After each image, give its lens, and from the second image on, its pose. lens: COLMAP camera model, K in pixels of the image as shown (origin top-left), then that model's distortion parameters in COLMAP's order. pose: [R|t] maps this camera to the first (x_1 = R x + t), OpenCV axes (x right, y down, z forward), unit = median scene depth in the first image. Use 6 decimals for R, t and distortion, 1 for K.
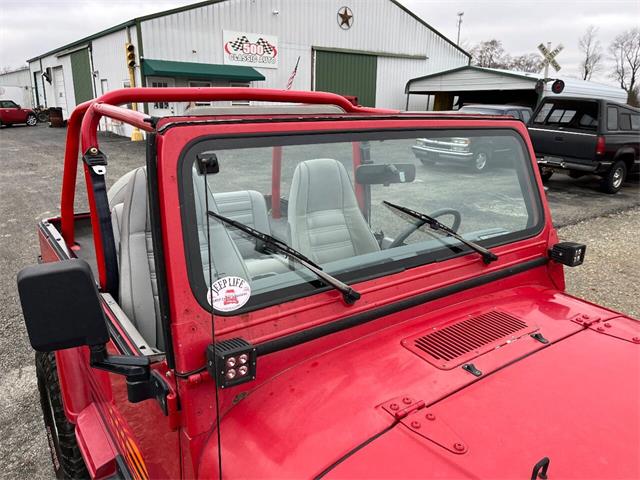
lens RADIAL K [[482.3, 0, 316.3], [0, 482.3, 235.3], [0, 0, 1]] dist [0.087355, -0.116689]
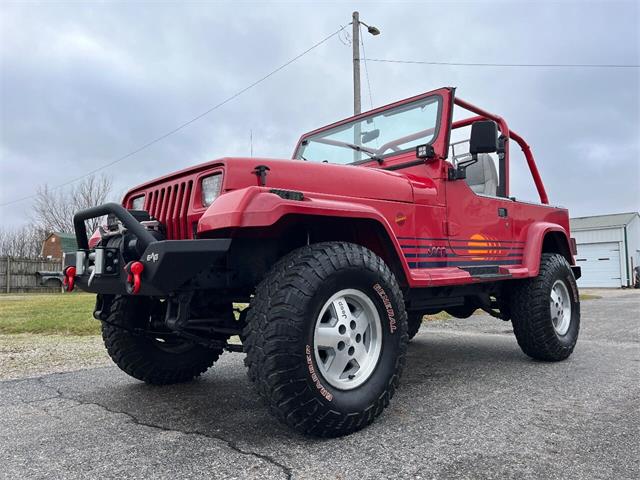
lens RADIAL K [[482.3, 0, 326.6], [0, 482.3, 238.3], [0, 0, 1]] dist [0.087355, -0.116689]
pose [[0.152353, -0.109914, -0.982195, 0.195288], [-0.249752, 0.957260, -0.145864, 0.060919], [0.956249, 0.267528, 0.118390, 0.055376]]
